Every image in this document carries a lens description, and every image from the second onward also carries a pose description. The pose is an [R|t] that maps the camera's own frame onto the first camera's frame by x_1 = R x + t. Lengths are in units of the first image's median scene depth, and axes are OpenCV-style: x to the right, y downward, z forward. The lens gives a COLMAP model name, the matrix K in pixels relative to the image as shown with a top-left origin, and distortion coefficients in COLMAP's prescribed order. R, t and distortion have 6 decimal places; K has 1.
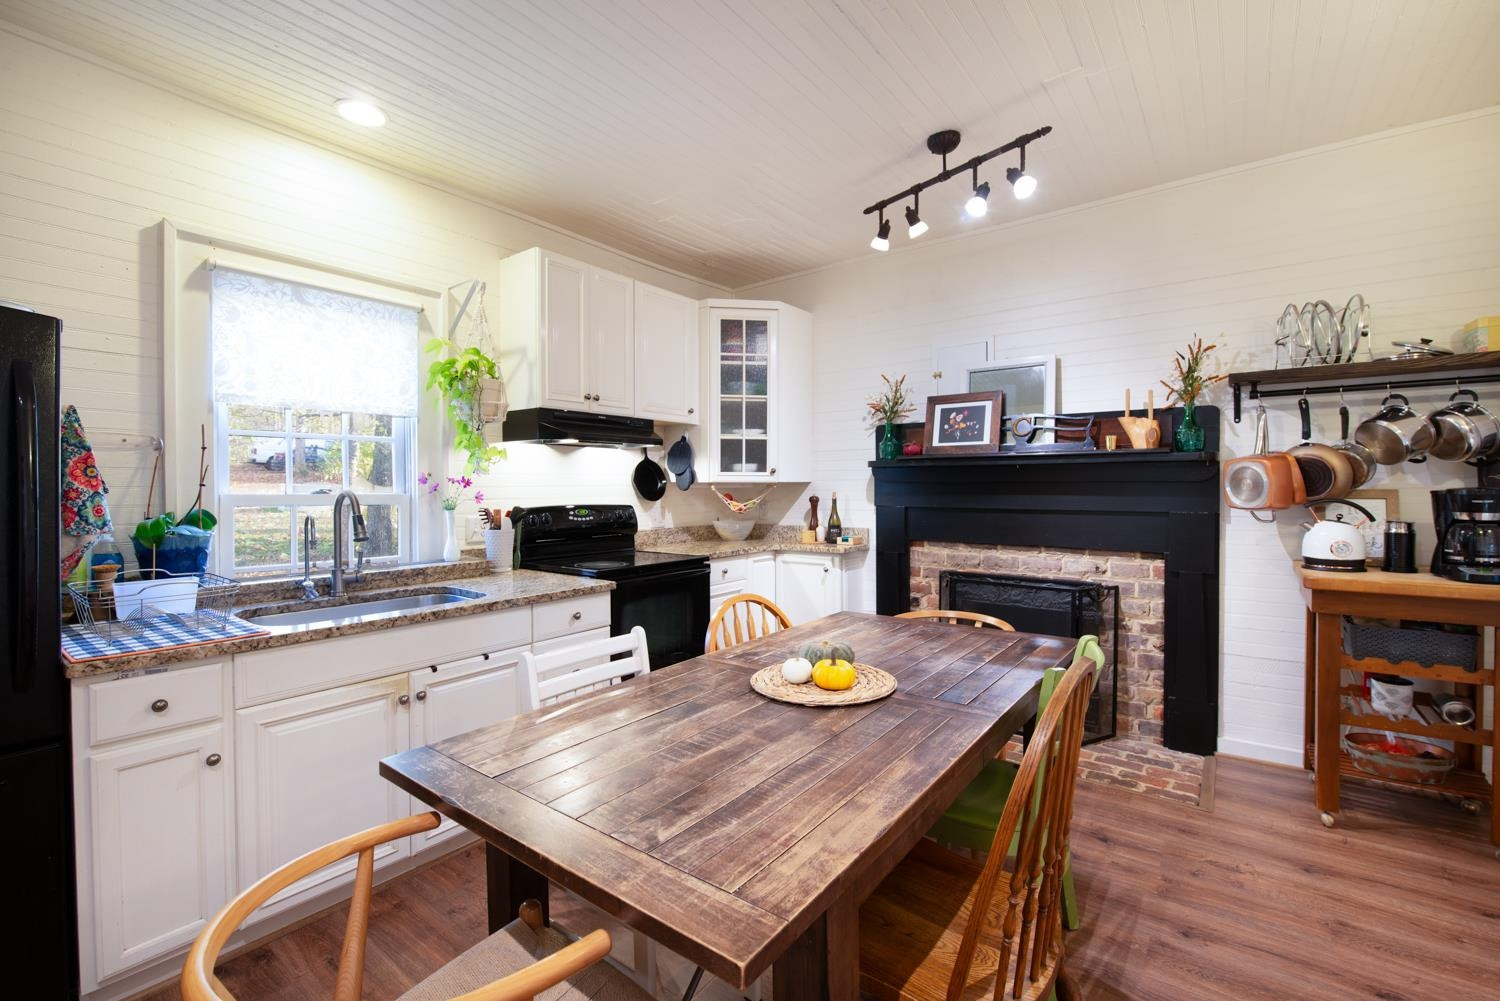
lens RADIAL K [[668.2, 0, 748.2], [0, 668.2, 493.6], [0, 0, 1]] dist [-0.019221, -0.000780]
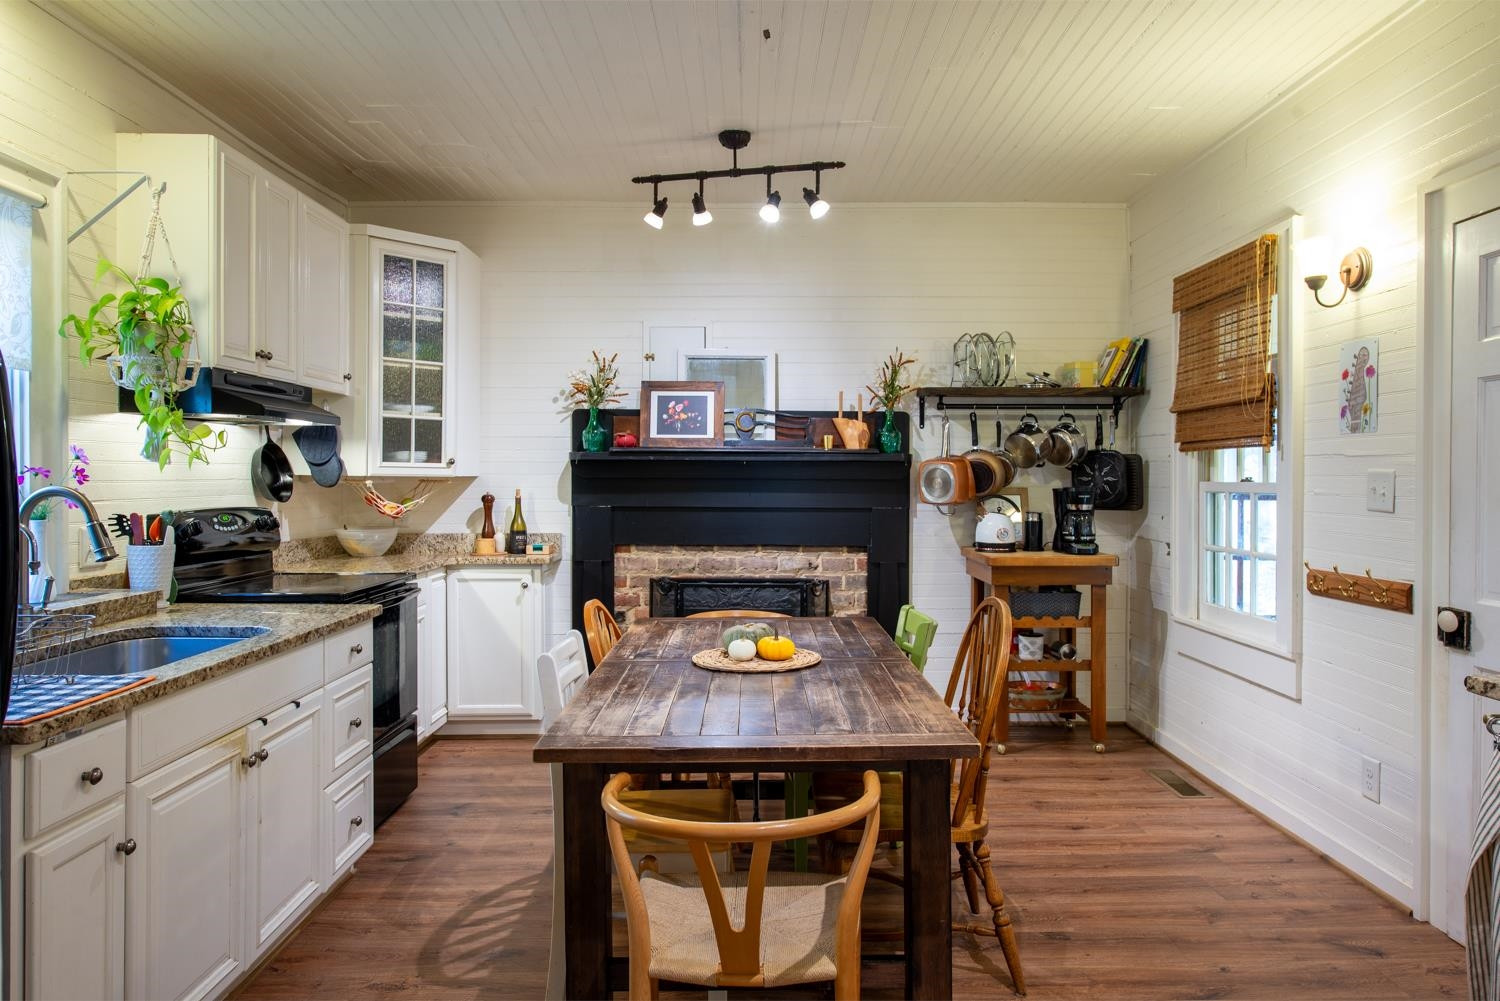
lens RADIAL K [[1138.4, 0, 747.4], [0, 1138.4, 491.1], [0, 0, 1]] dist [-0.012794, -0.003167]
pose [[0.763864, -0.000985, 0.645376, -0.691308], [0.000862, 1.000000, 0.000506, -0.000680], [-0.645377, 0.000170, 0.763865, -0.275325]]
